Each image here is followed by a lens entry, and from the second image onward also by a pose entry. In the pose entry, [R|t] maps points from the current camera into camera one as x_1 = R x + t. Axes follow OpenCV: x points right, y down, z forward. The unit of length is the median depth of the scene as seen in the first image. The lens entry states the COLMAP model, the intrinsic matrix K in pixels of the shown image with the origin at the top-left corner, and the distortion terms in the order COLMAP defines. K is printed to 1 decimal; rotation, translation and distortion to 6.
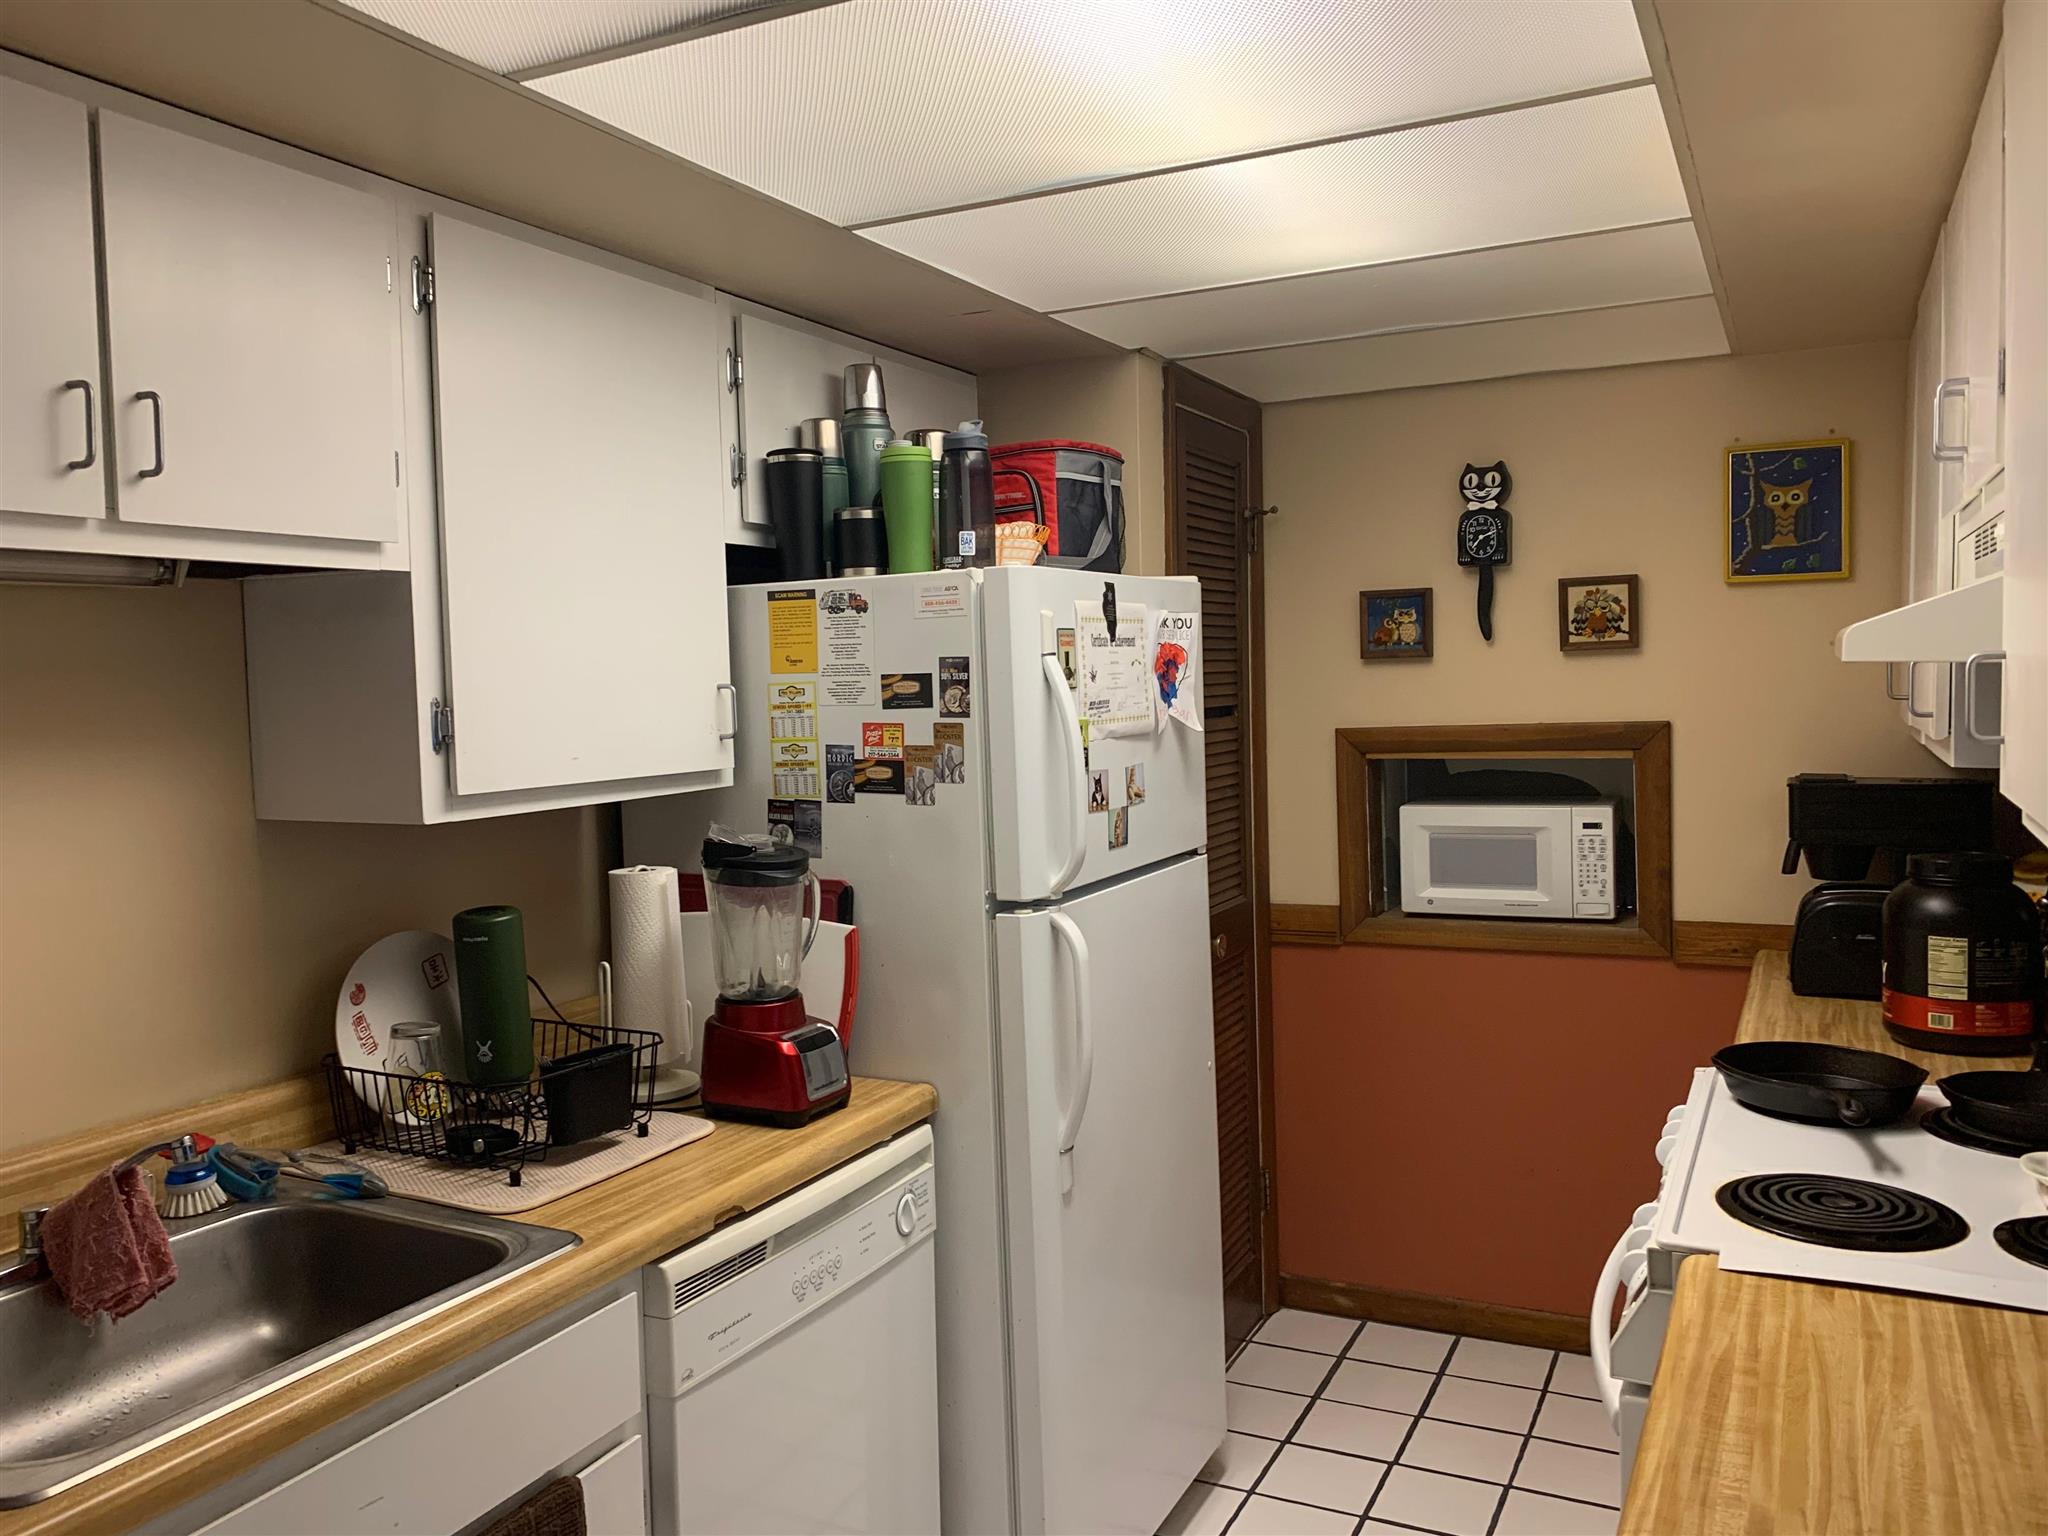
lens RADIAL K [[1567.4, 0, 963.2], [0, 1567.4, 752.3], [0, 0, 1]] dist [0.039878, -0.040212]
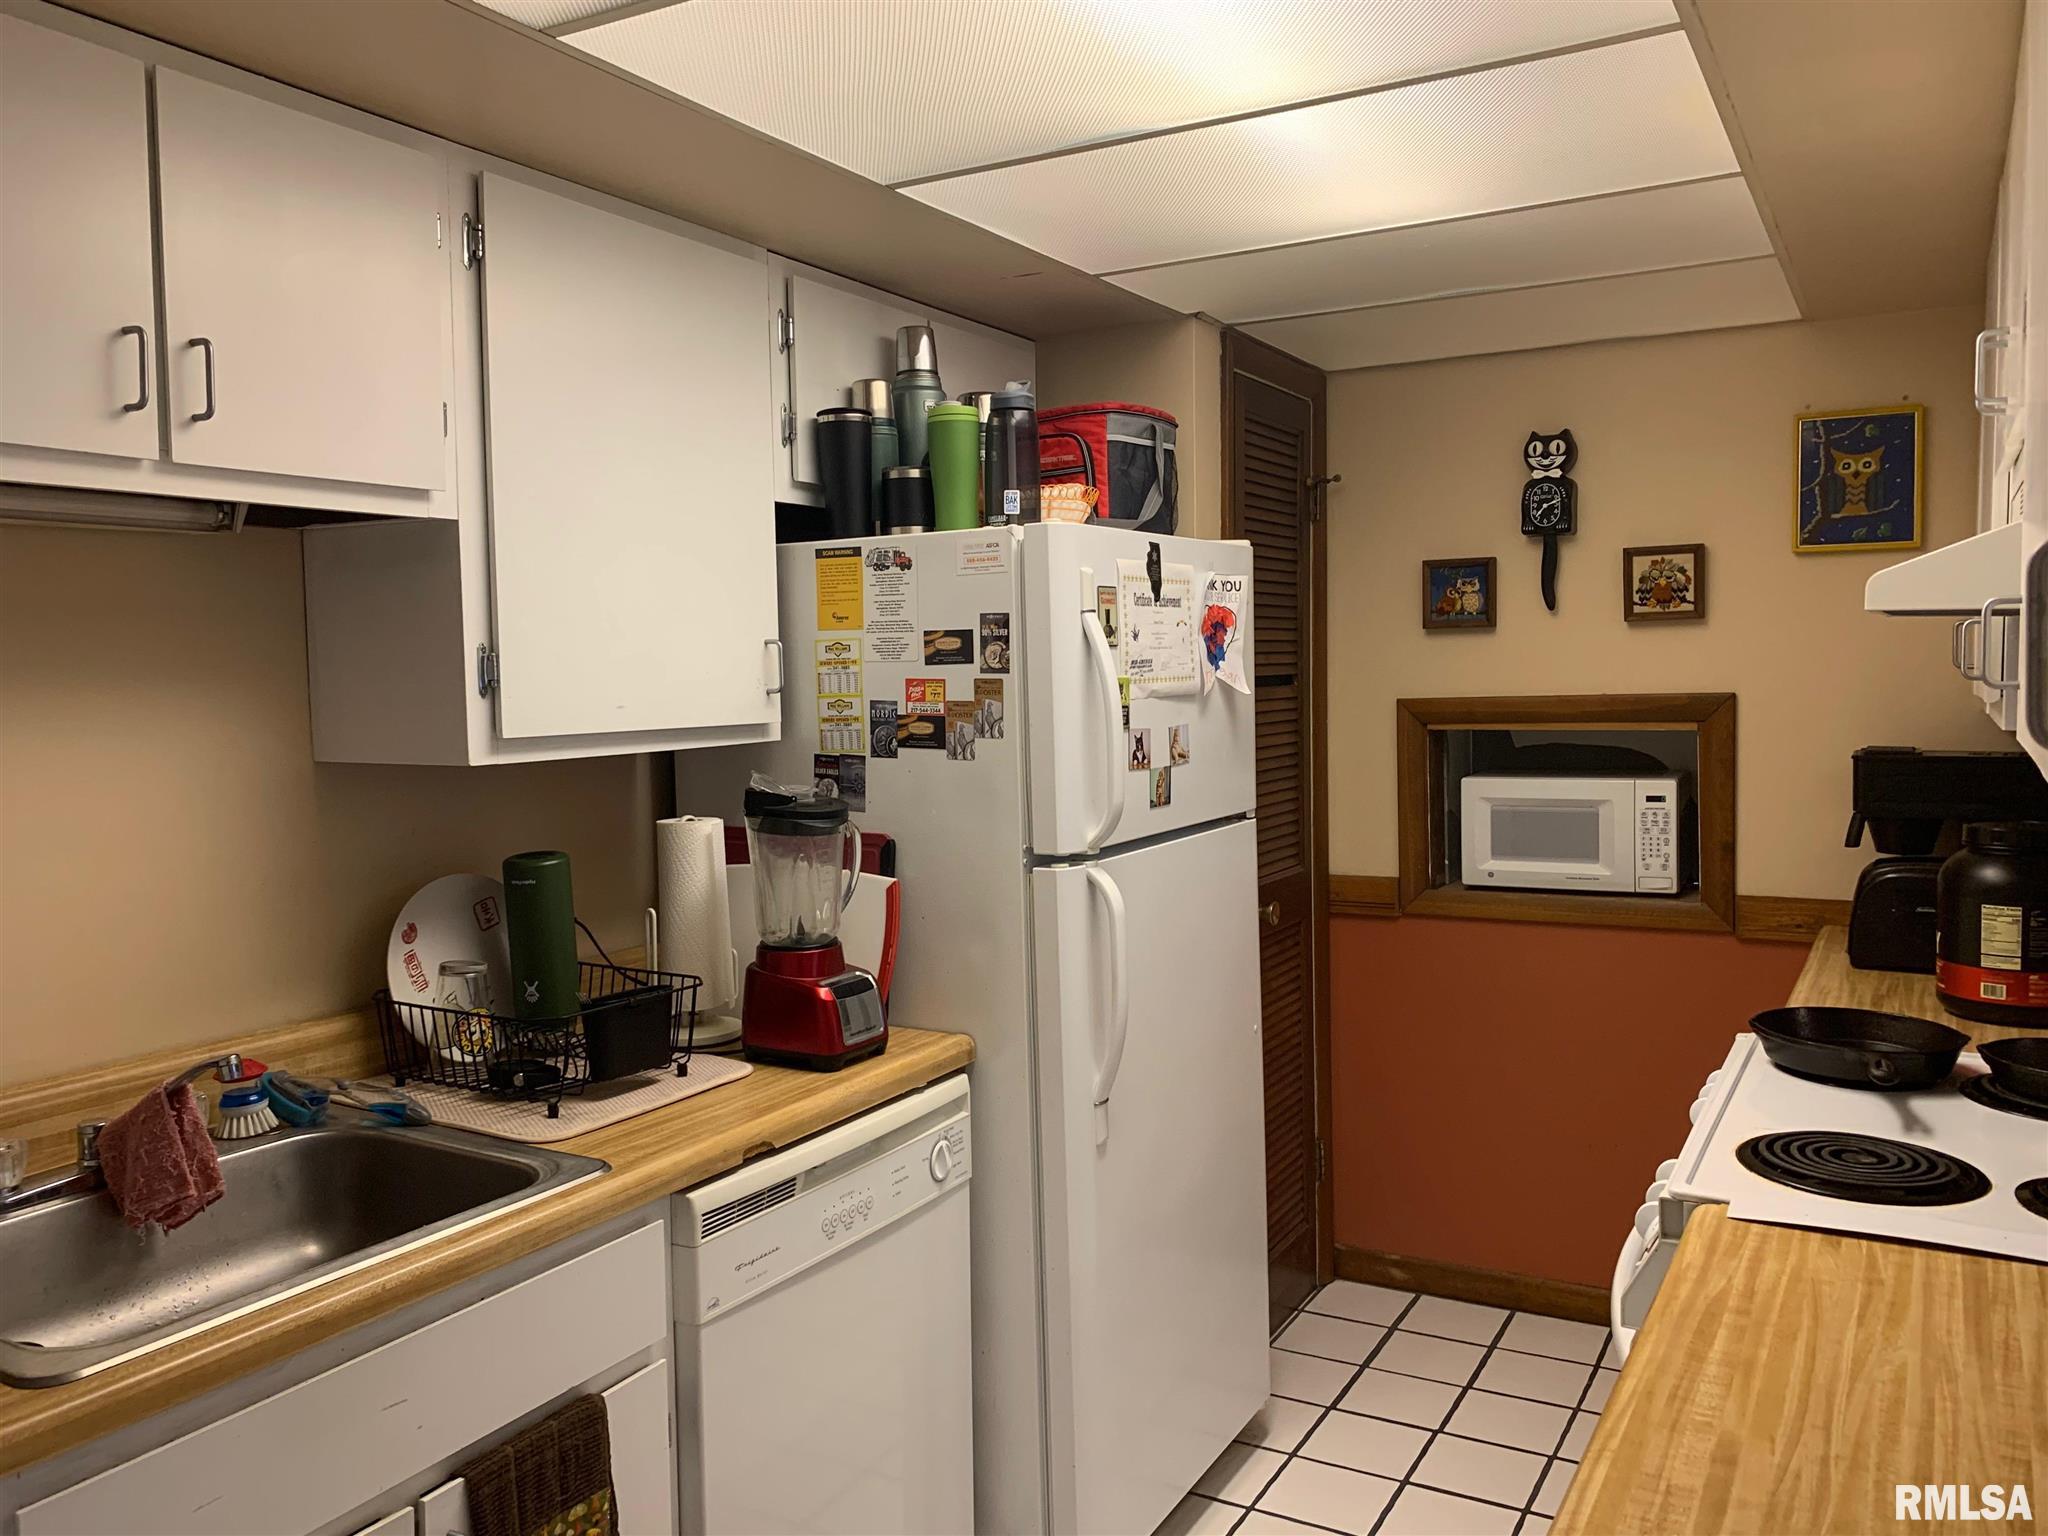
lens RADIAL K [[1567.4, 0, 982.9], [0, 1567.4, 747.1], [0, 0, 1]] dist [0.039878, -0.040212]
pose [[0.998850, 0.011883, -0.046440, 0.035086], [-0.011623, 0.999915, 0.005845, 0.020120], [0.046506, -0.005298, 0.998904, -0.011701]]
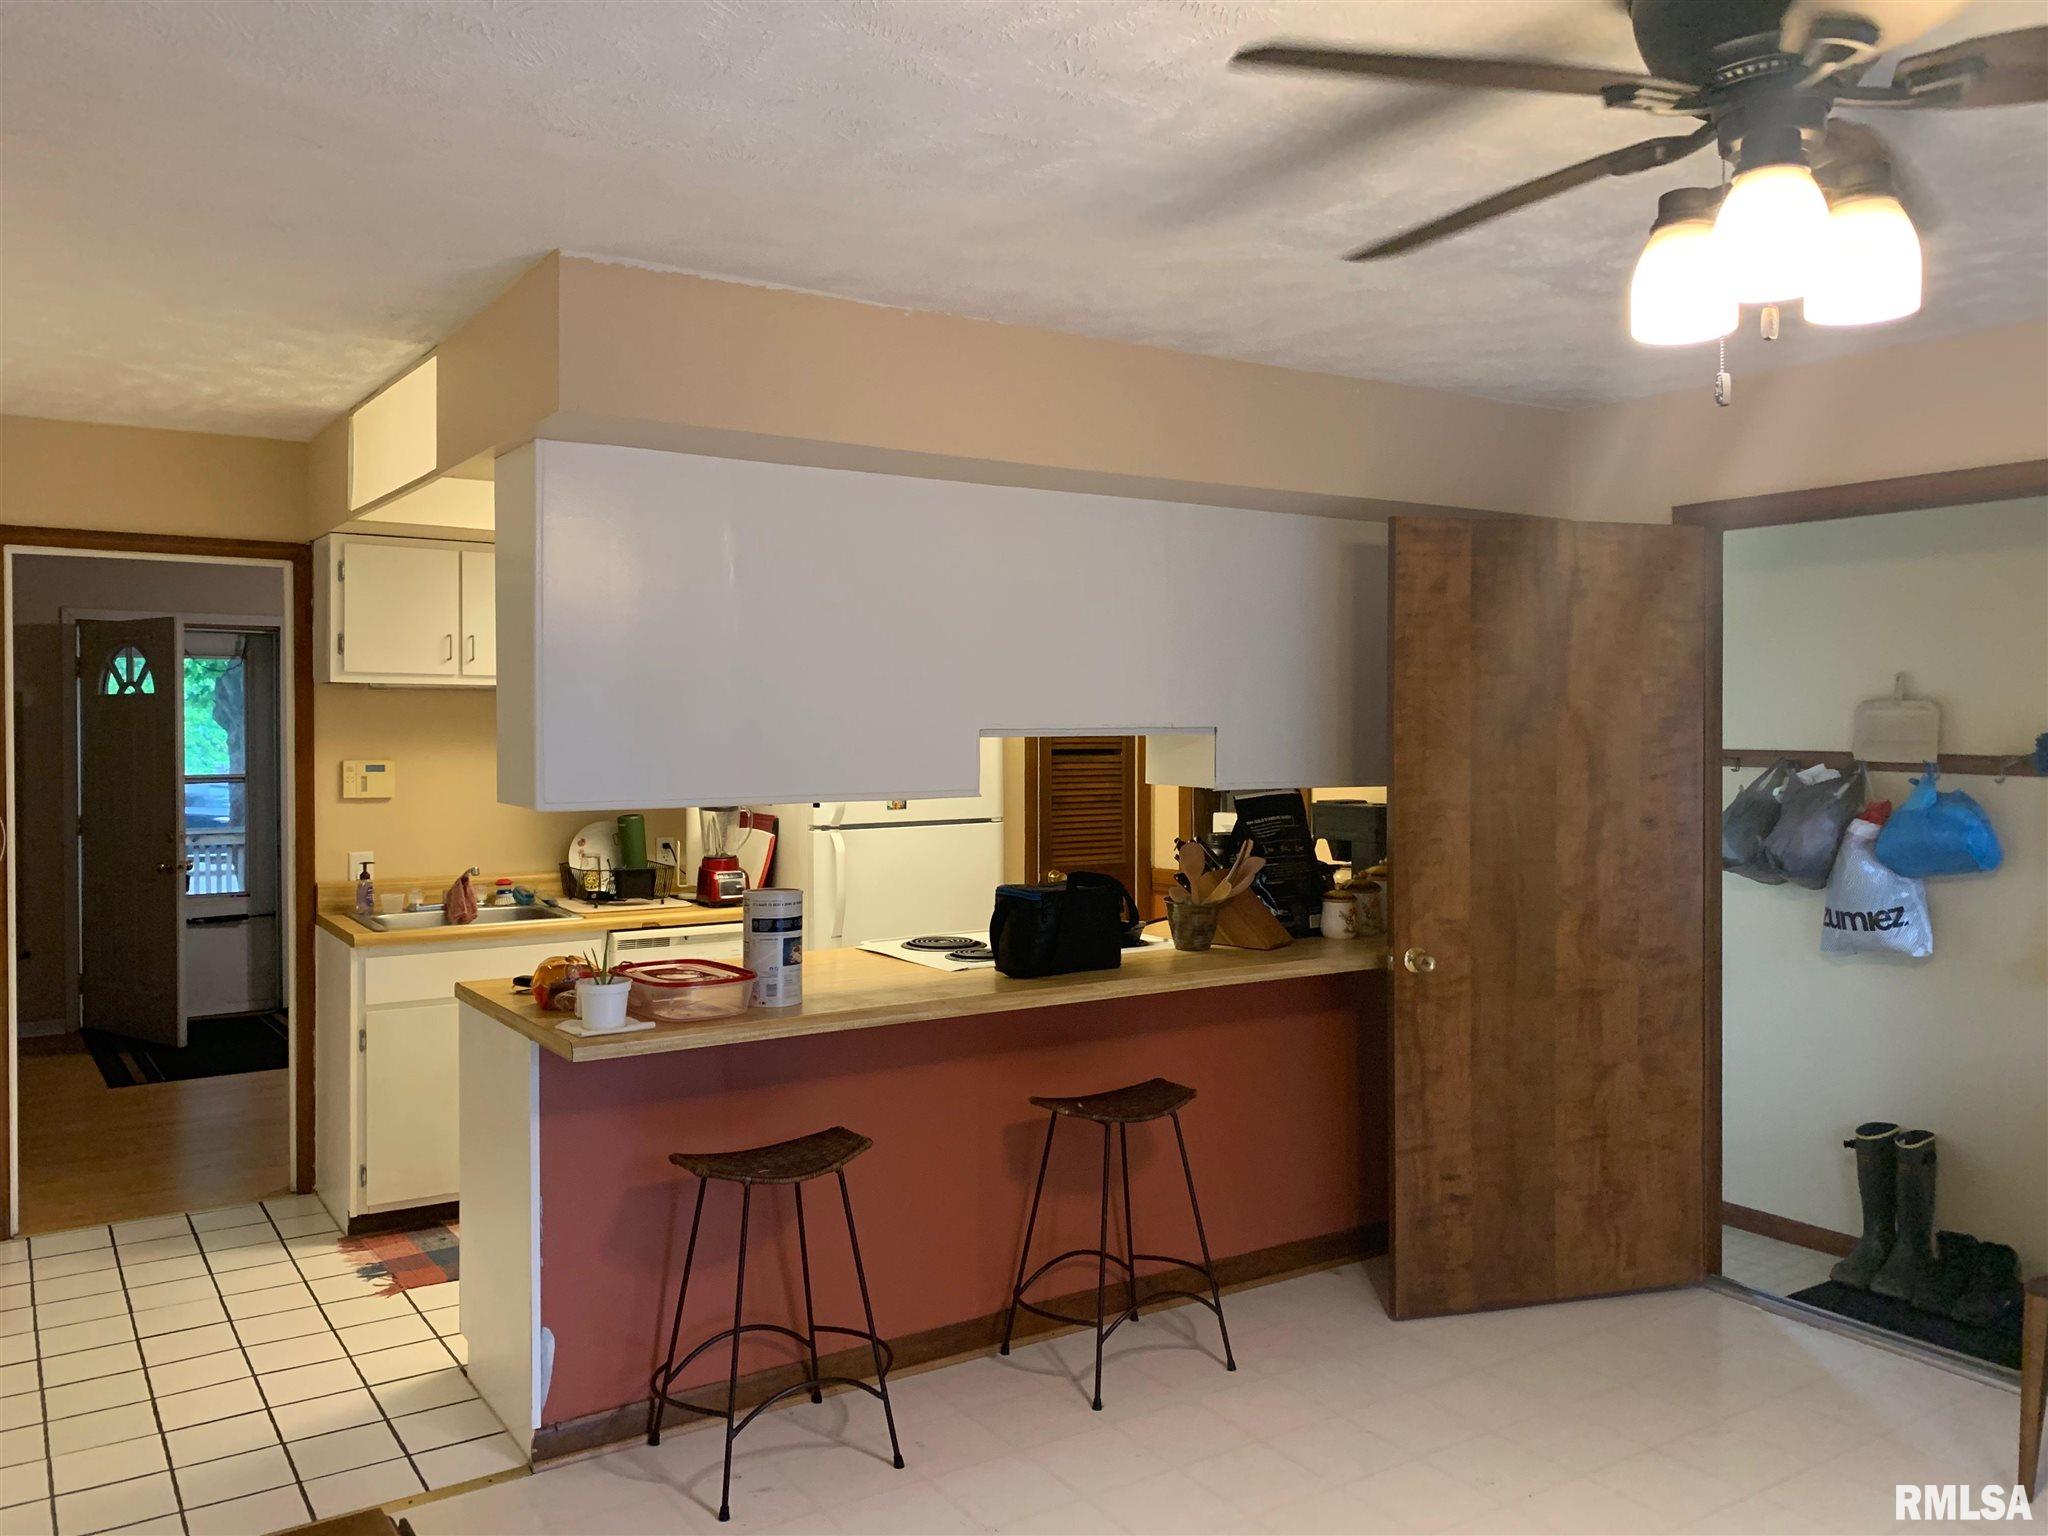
lens RADIAL K [[1567.4, 0, 1025.5], [0, 1567.4, 764.3], [0, 0, 1]] dist [0.039878, -0.040212]
pose [[0.878890, 0.041650, -0.475203, 1.431128], [-0.047118, 0.998889, 0.000406, -0.012247], [0.474692, 0.022034, 0.879876, -0.914522]]
